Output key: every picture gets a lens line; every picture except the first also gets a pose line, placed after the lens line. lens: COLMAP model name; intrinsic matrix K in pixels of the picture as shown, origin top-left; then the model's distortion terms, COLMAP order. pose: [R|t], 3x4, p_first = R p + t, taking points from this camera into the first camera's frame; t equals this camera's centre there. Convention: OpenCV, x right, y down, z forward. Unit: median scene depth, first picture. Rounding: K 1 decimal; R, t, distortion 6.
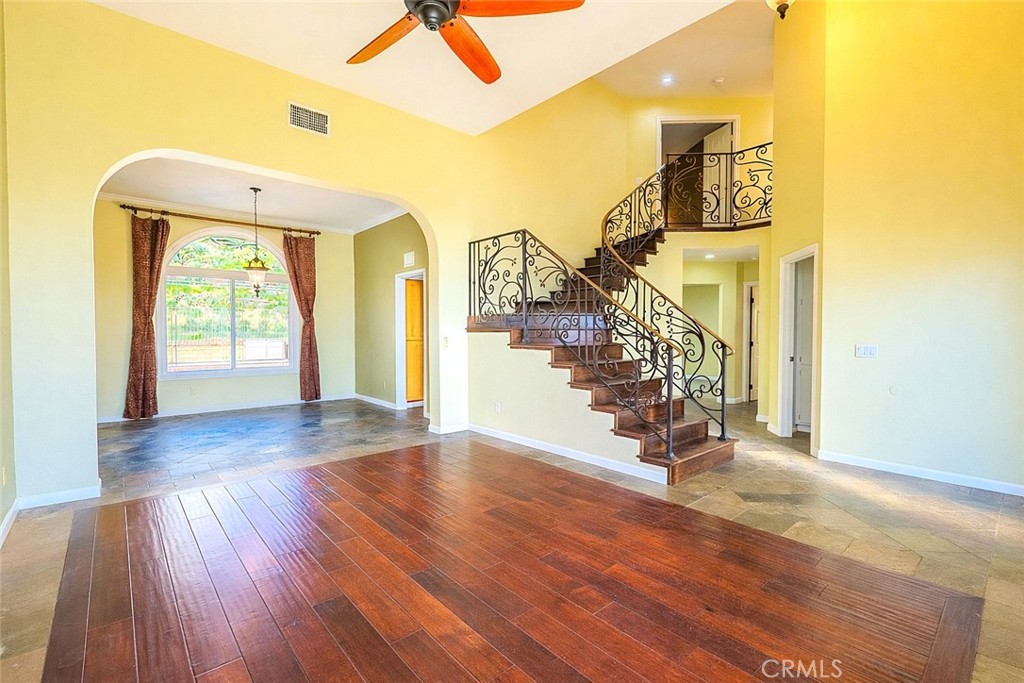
lens RADIAL K [[476.6, 0, 512.0], [0, 476.6, 341.5], [0, 0, 1]] dist [-0.001040, -0.000012]
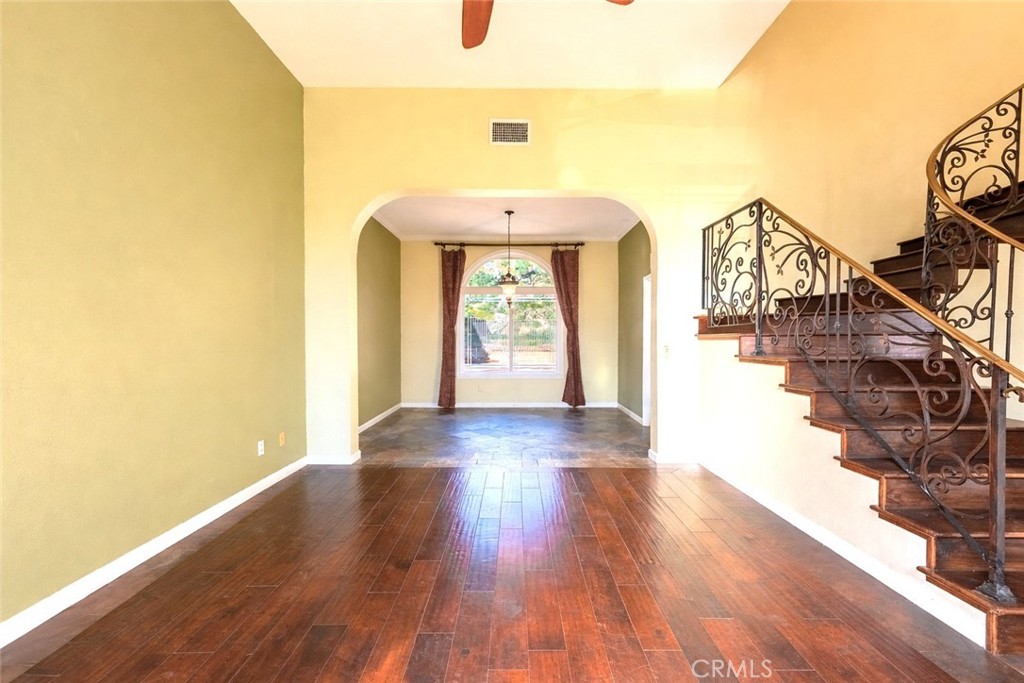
lens RADIAL K [[459.3, 0, 515.1], [0, 459.3, 334.0], [0, 0, 1]] dist [0.001888, 0.000363]
pose [[0.769307, -0.011344, -0.638779, 0.173195], [-0.008458, 0.999574, -0.027938, -0.004711], [0.638824, 0.026896, 0.768883, 0.210840]]
